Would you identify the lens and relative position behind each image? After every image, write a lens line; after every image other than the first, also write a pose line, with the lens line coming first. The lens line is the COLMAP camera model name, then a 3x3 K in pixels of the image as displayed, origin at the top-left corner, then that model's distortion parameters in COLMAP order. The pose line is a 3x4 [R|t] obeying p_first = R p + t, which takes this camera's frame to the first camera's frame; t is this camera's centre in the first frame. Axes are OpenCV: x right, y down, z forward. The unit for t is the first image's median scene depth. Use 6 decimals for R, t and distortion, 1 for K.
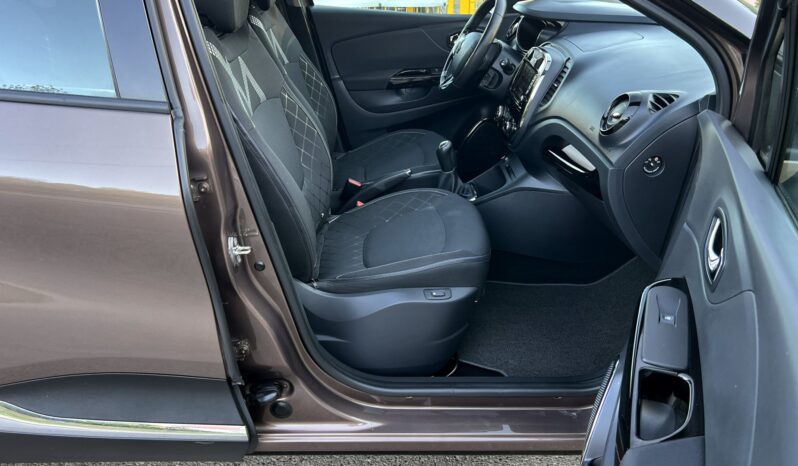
lens RADIAL K [[583.7, 0, 389.6], [0, 583.7, 232.8], [0, 0, 1]] dist [0.106682, -0.174805]
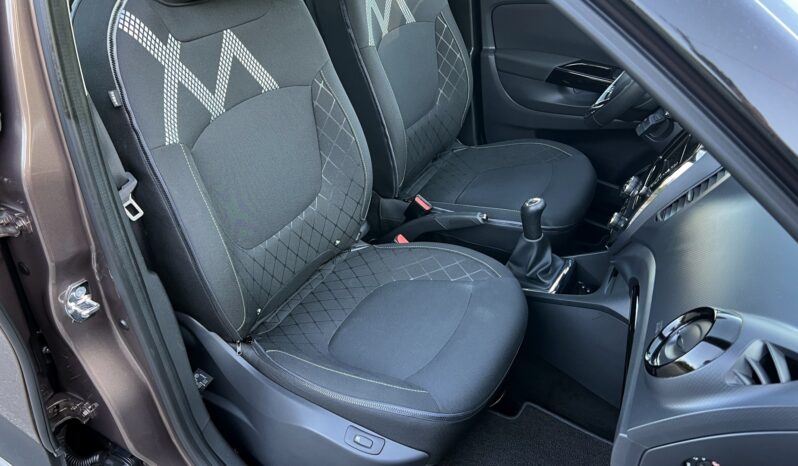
lens RADIAL K [[600.8, 0, 399.0], [0, 600.8, 233.0], [0, 0, 1]] dist [0.097566, -0.193146]
pose [[0.878231, 0.351899, -0.323848, 0.202411], [-0.305802, 0.933859, 0.185454, -0.206084], [0.367689, -0.063838, 0.927755, 0.280014]]
